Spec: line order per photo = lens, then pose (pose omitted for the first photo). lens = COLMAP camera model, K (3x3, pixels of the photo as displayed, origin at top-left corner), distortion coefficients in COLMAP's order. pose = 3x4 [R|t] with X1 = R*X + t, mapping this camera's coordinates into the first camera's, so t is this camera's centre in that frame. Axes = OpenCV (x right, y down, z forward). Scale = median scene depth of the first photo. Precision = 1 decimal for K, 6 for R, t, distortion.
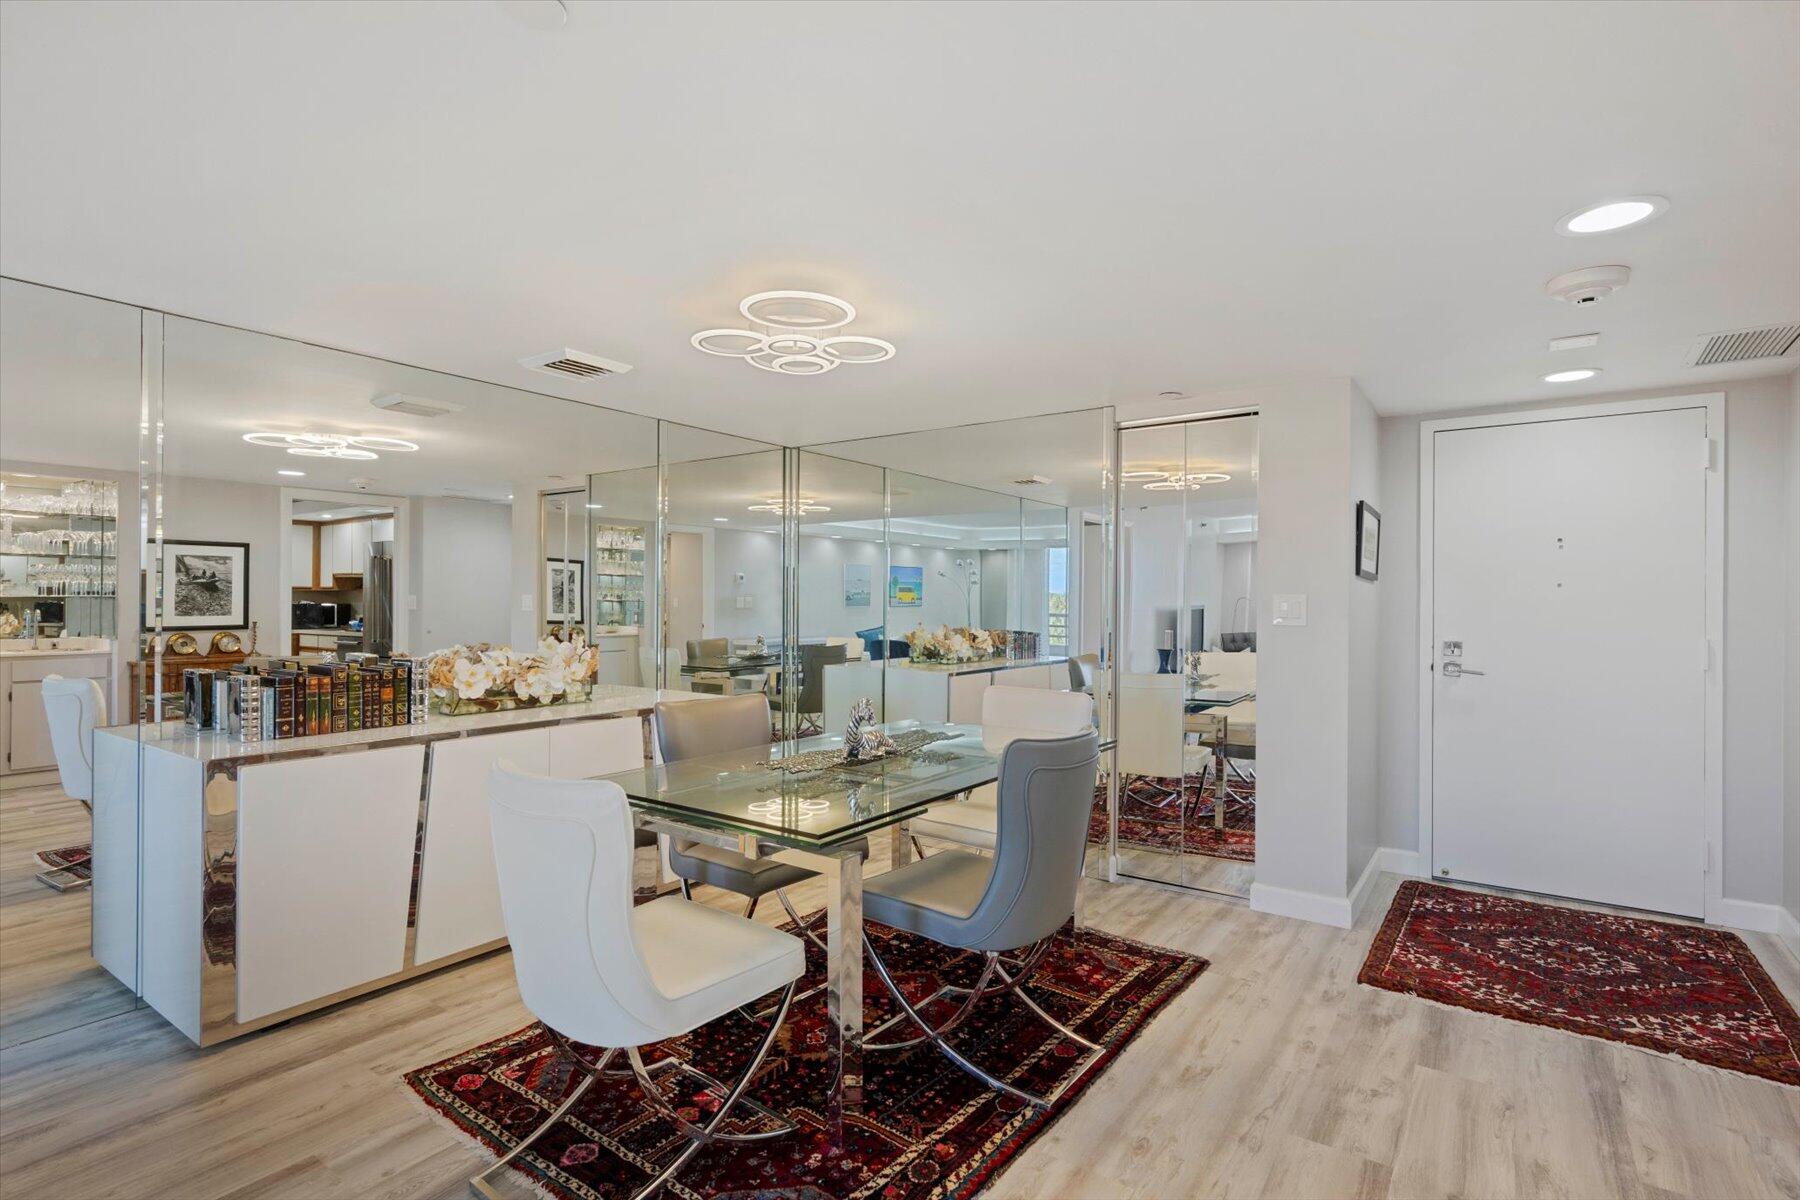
lens RADIAL K [[887.7, 0, 900.0], [0, 887.7, 600.0], [0, 0, 1]] dist [-0.001186, -0.000038]
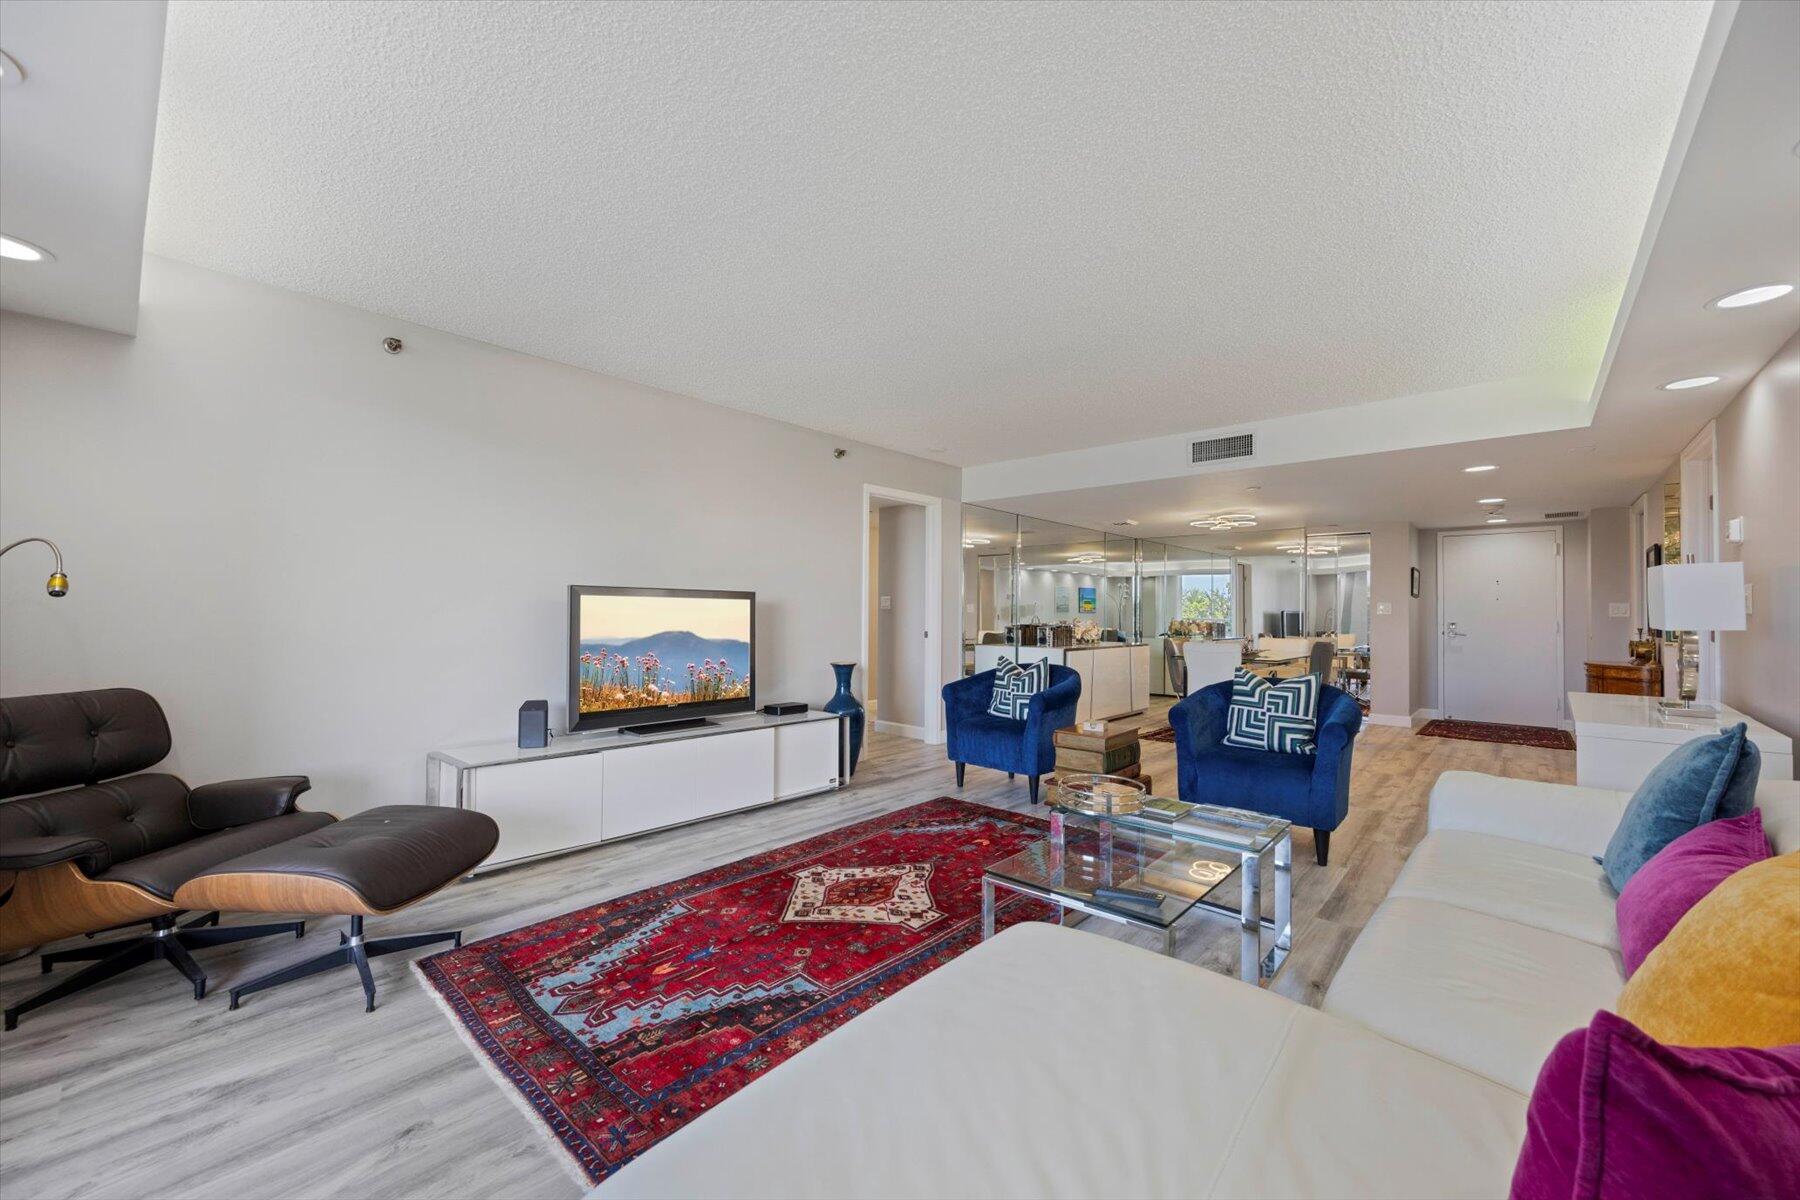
lens RADIAL K [[704.8, 0, 900.0], [0, 704.8, 600.0], [0, 0, 1]] dist [0.000551, 0.000041]
pose [[0.992643, 0.001553, -0.121067, -0.754959], [-0.003622, 0.999851, -0.016865, 0.026269], [0.121023, 0.017179, 0.992501, -1.285843]]
